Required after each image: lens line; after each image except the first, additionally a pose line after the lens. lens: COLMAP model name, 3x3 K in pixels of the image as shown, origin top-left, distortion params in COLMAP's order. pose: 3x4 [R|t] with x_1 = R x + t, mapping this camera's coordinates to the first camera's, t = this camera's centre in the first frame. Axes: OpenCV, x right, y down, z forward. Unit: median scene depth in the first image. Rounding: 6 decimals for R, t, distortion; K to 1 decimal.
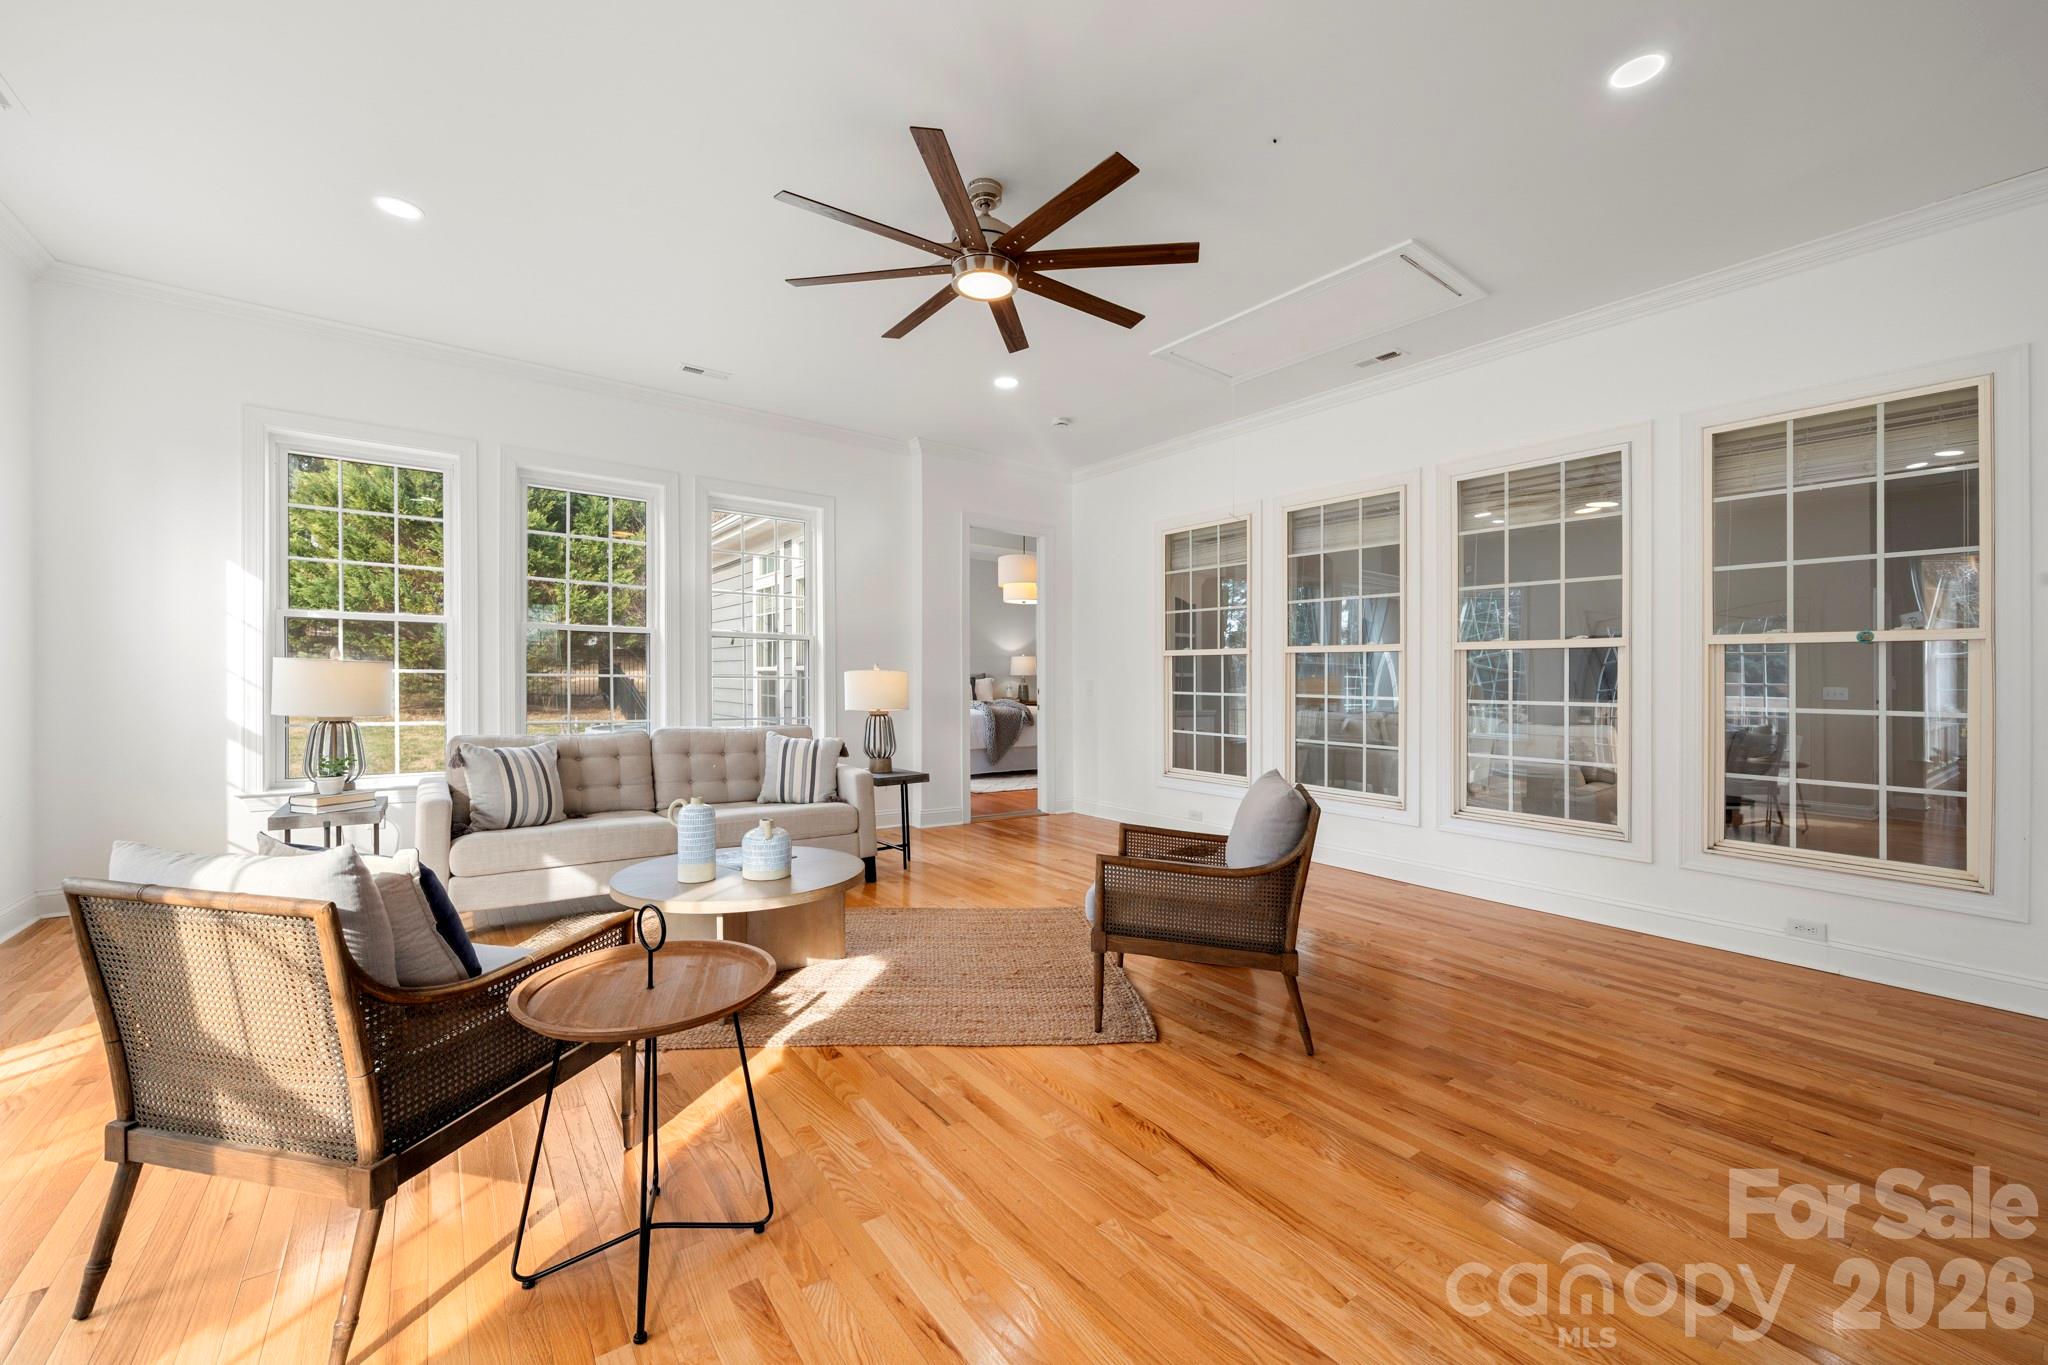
lens RADIAL K [[831.4, 0, 1035.2], [0, 831.4, 691.4], [0, 0, 1]] dist [-0.001145, 0.000237]
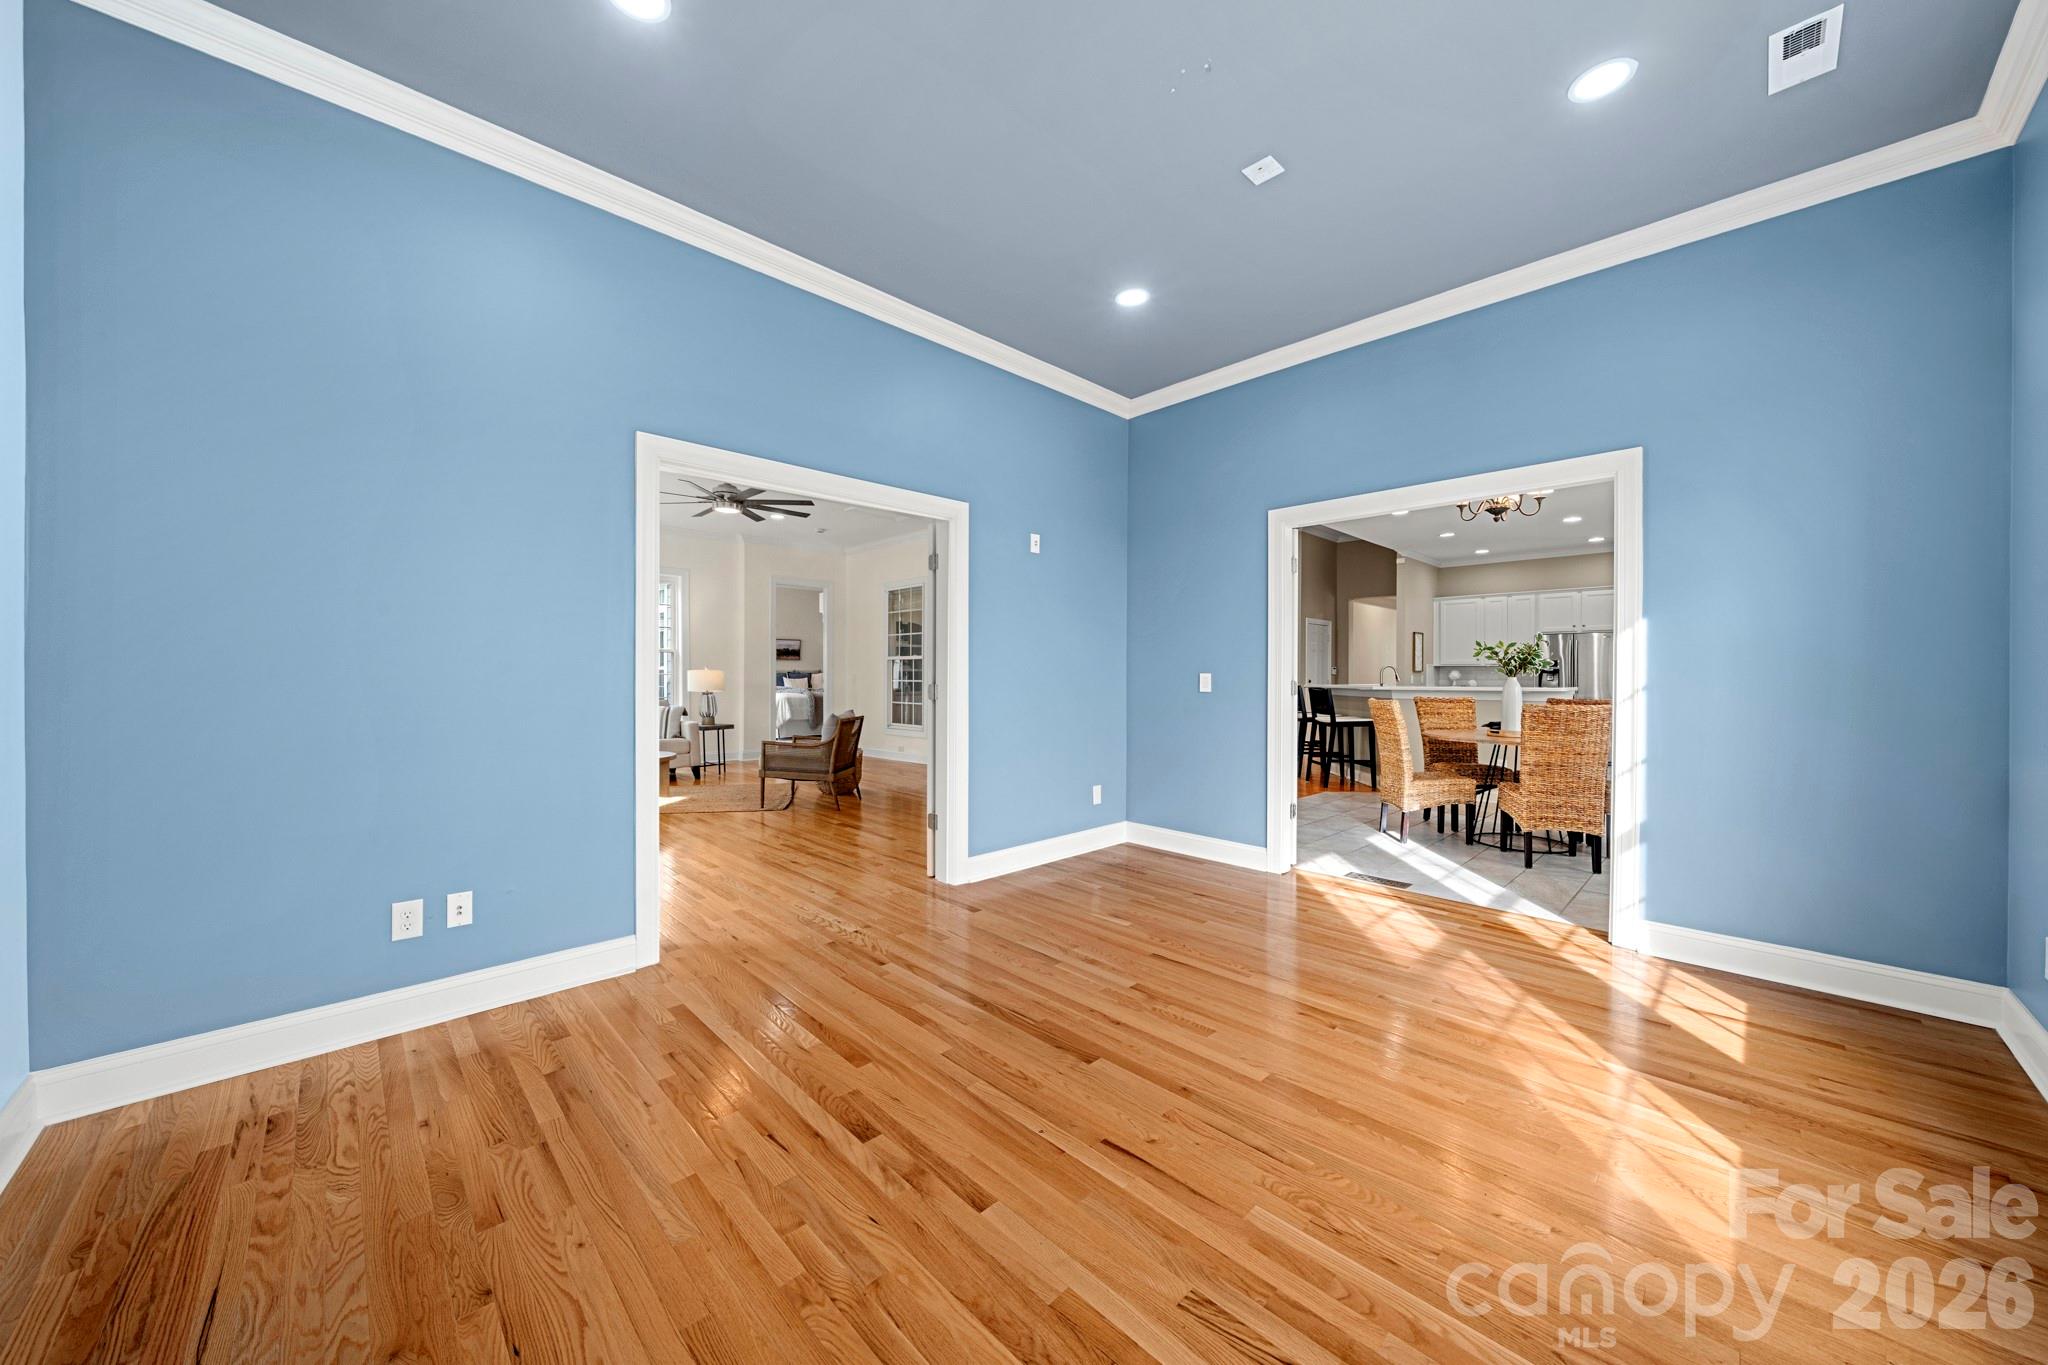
lens RADIAL K [[716.1, 0, 1014.5], [0, 716.1, 677.2], [0, 0, 1]] dist [0.003375, 0.000105]
pose [[0.992874, -0.010479, 0.118705, 0.307648], [0.011732, 0.999882, -0.009869, 0.015304], [-0.118588, 0.011192, 0.992880, -0.681428]]
